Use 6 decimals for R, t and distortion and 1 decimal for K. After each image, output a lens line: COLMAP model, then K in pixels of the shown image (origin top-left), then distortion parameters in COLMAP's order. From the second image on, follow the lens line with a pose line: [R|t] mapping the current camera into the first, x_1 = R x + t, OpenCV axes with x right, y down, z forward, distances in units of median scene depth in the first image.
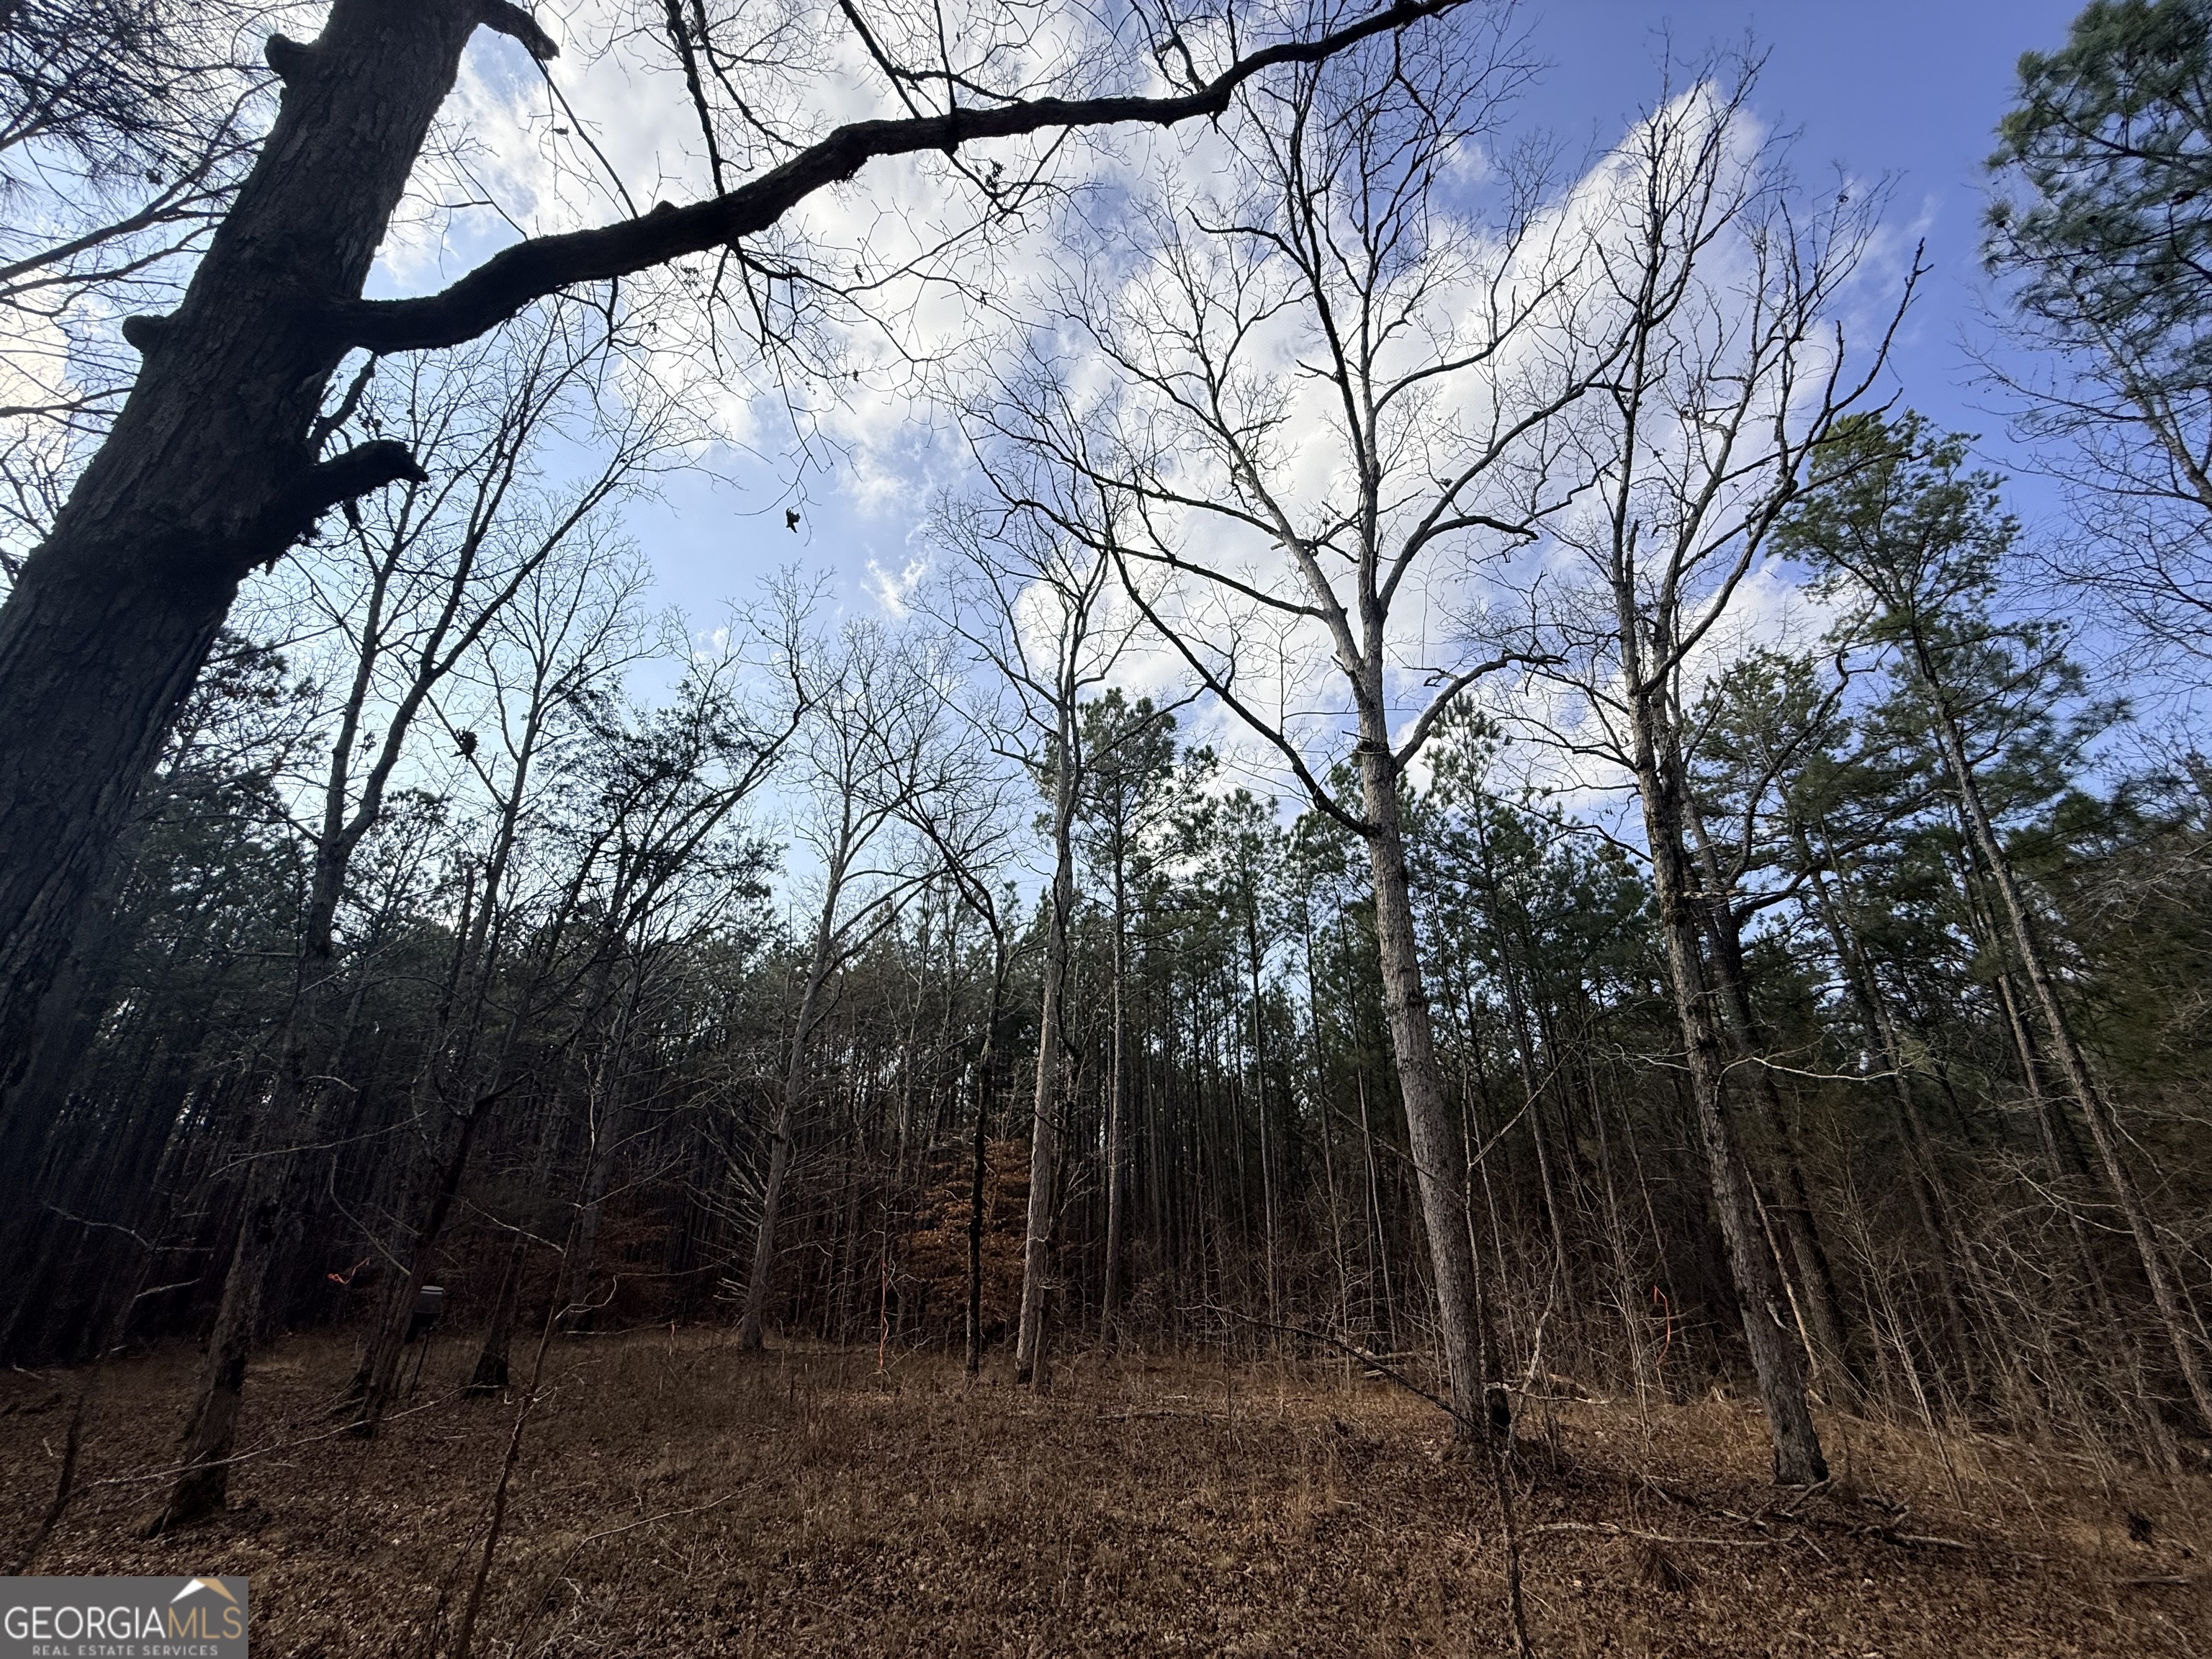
lens RADIAL K [[879.8, 0, 1102.4], [0, 879.8, 820.8], [0, 0, 1]] dist [0.002093, -0.001158]
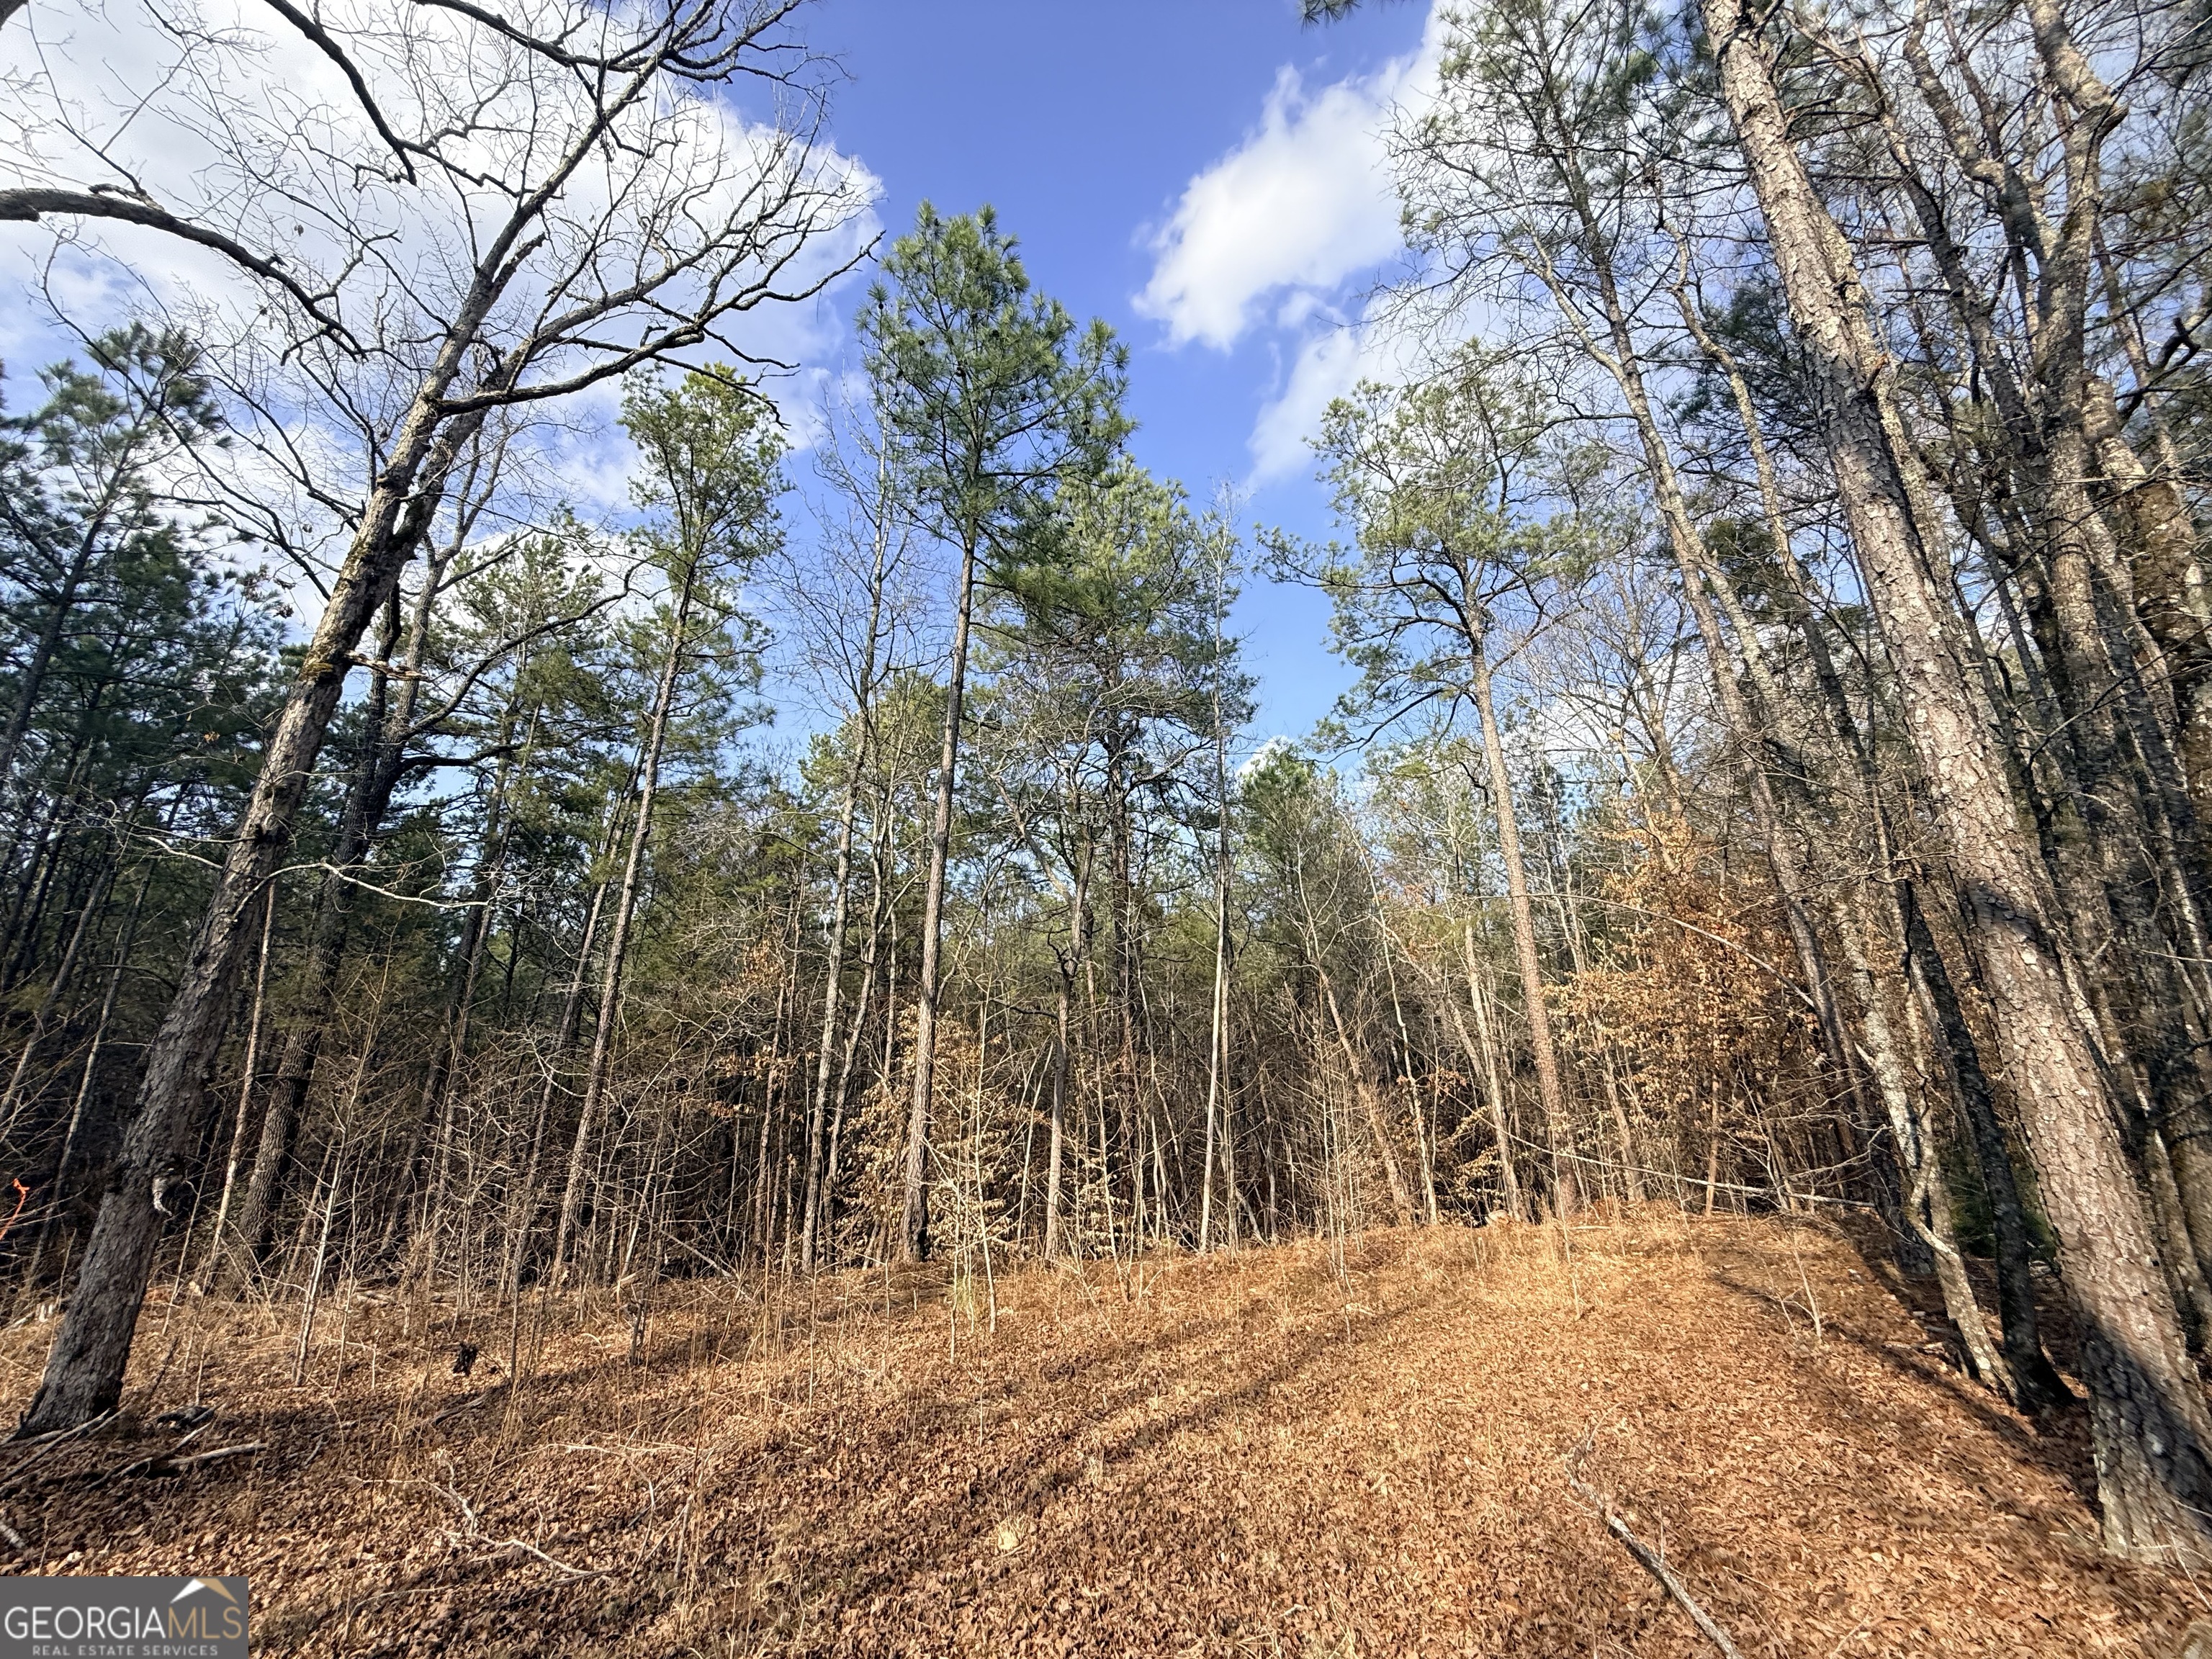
lens RADIAL K [[879.8, 0, 1098.5], [0, 879.8, 816.1], [0, 0, 1]] dist [0.002093, -0.001158]
pose [[0.236811, 0.285821, 0.928562, 0.105567], [-0.387236, 0.904318, -0.179601, 0.063087], [-0.891049, -0.317041, 0.324832, 0.100088]]
